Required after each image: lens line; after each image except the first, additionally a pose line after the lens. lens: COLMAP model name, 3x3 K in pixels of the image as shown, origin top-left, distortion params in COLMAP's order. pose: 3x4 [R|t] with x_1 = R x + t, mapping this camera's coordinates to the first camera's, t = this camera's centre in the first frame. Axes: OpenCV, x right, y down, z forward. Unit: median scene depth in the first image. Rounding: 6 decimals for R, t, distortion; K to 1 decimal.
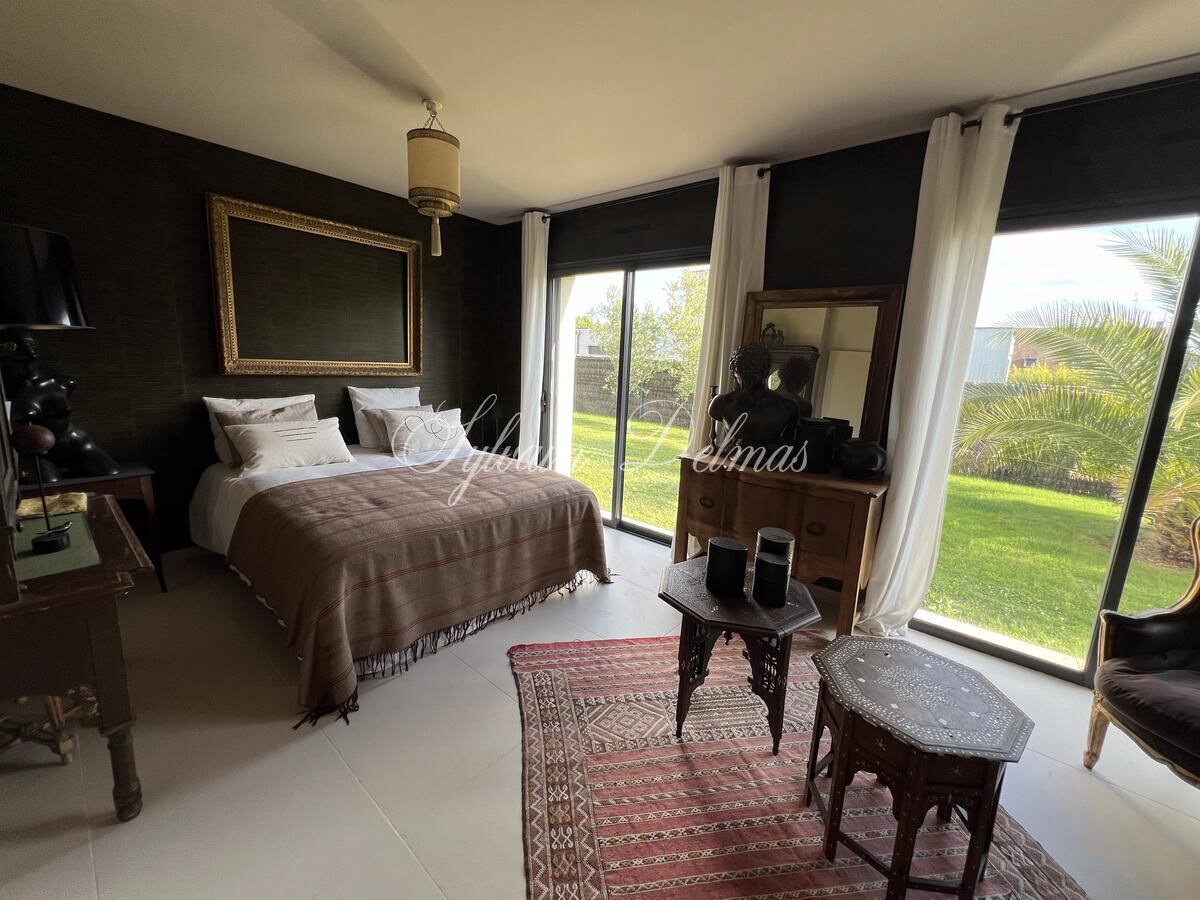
lens RADIAL K [[483.5, 0, 600.3], [0, 483.5, 446.3], [0, 0, 1]] dist [-0.000001, 0.001111]
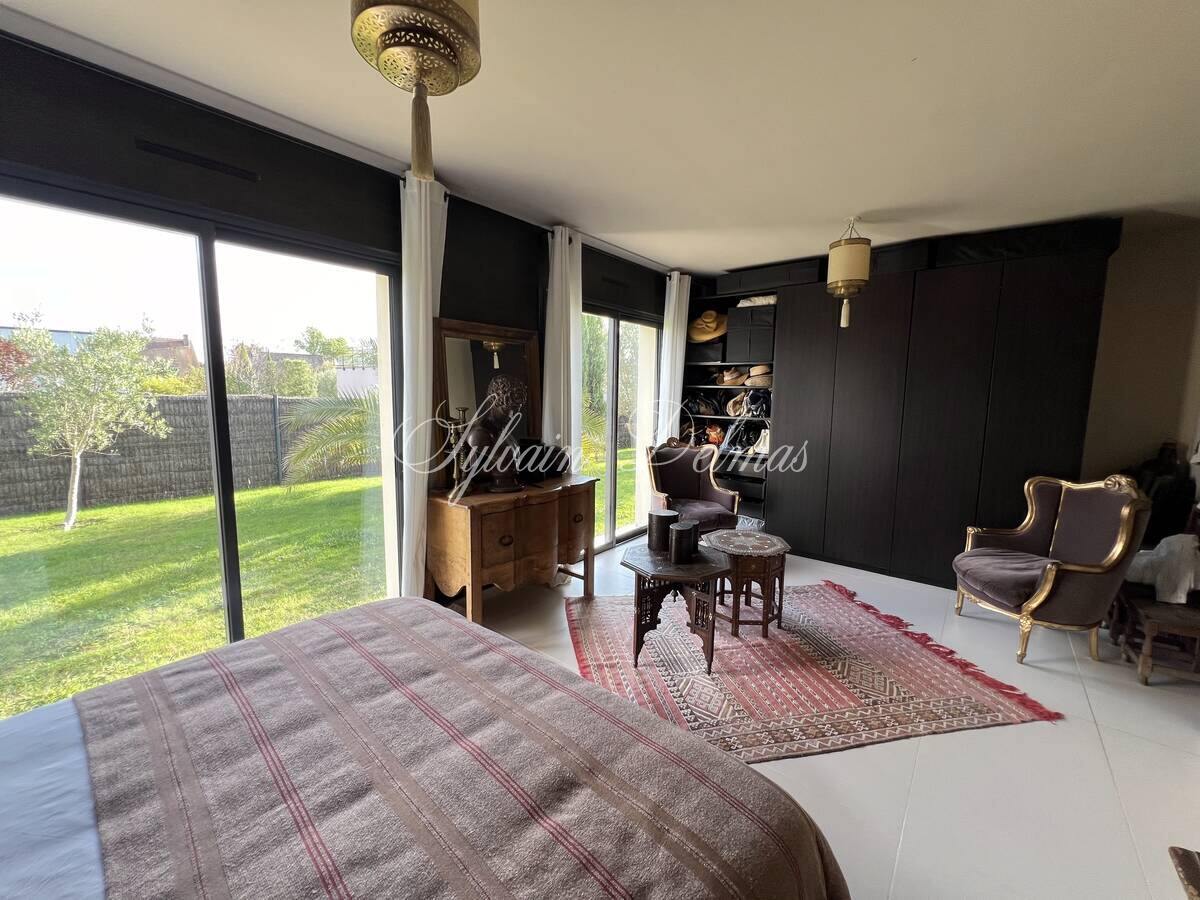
lens RADIAL K [[483.5, 0, 599.3], [0, 483.5, 446.8], [0, 0, 1]] dist [-0.000001, 0.001111]
pose [[-0.031002, -0.160342, 0.986575, -0.717103], [0.175953, 0.970759, 0.163301, -0.192829], [-0.983910, 0.178654, -0.001883, 0.814172]]
